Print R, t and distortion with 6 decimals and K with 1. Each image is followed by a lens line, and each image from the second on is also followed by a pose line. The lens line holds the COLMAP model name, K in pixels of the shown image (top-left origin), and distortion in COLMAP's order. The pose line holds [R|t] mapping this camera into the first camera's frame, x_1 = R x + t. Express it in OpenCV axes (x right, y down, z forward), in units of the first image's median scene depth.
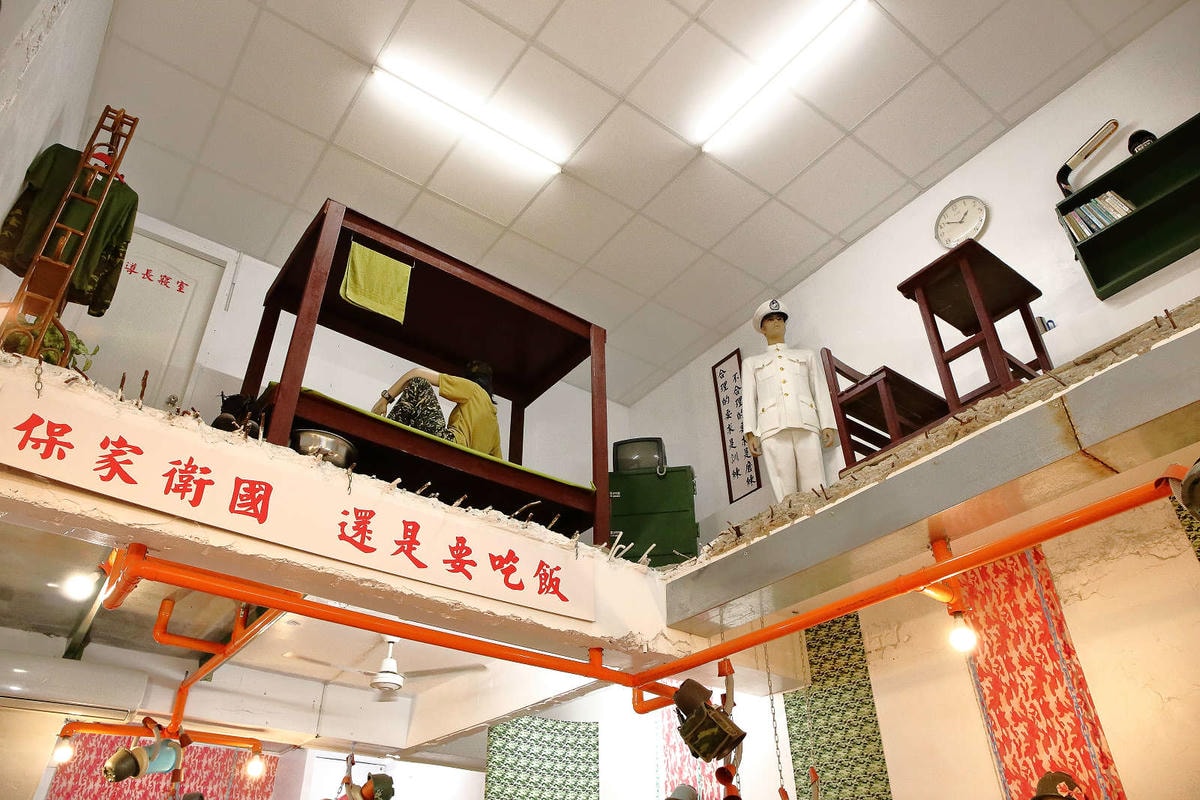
lens RADIAL K [[829.1, 0, 594.6], [0, 829.1, 399.5], [0, 0, 1]] dist [-0.109179, 0.087955]
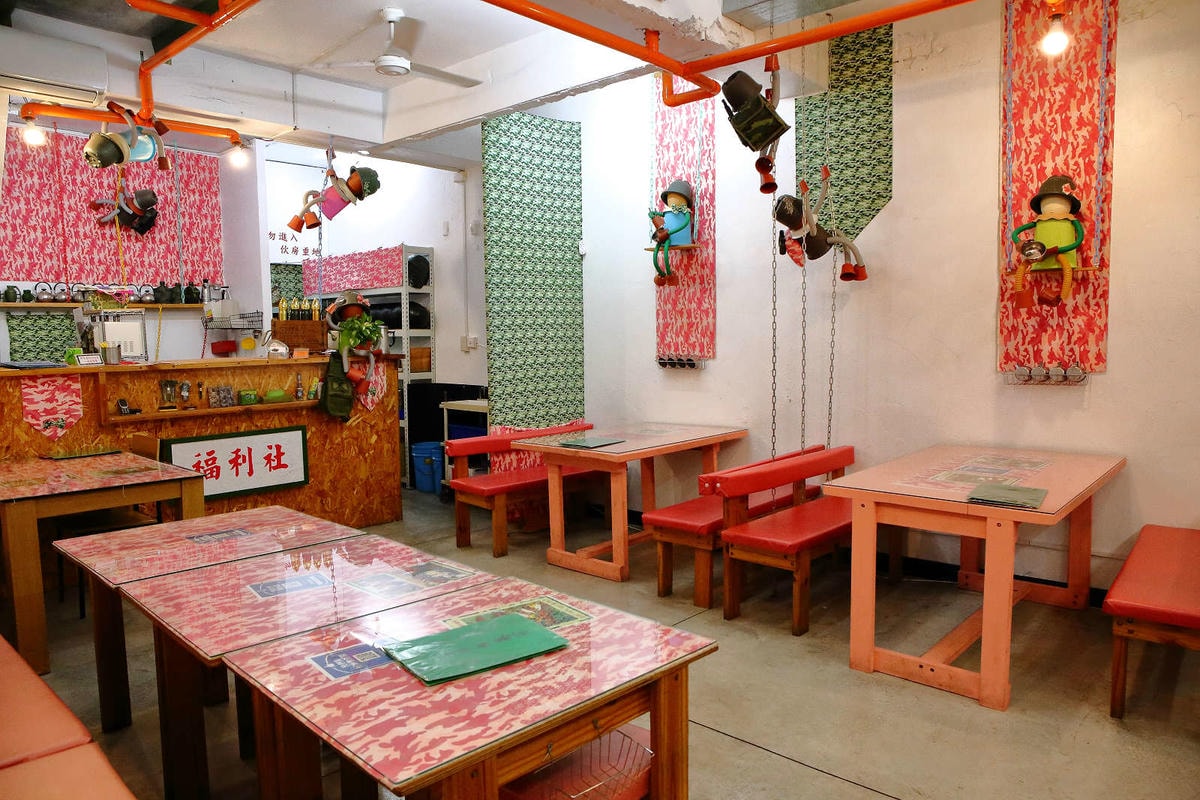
lens RADIAL K [[829.1, 0, 594.6], [0, 829.1, 399.5], [0, 0, 1]] dist [-0.109179, 0.087955]
pose [[0.983965, -0.014675, 0.177755, -0.213601], [-0.098620, 0.785639, 0.610774, 0.060394], [-0.148614, -0.618511, 0.771594, 0.013641]]
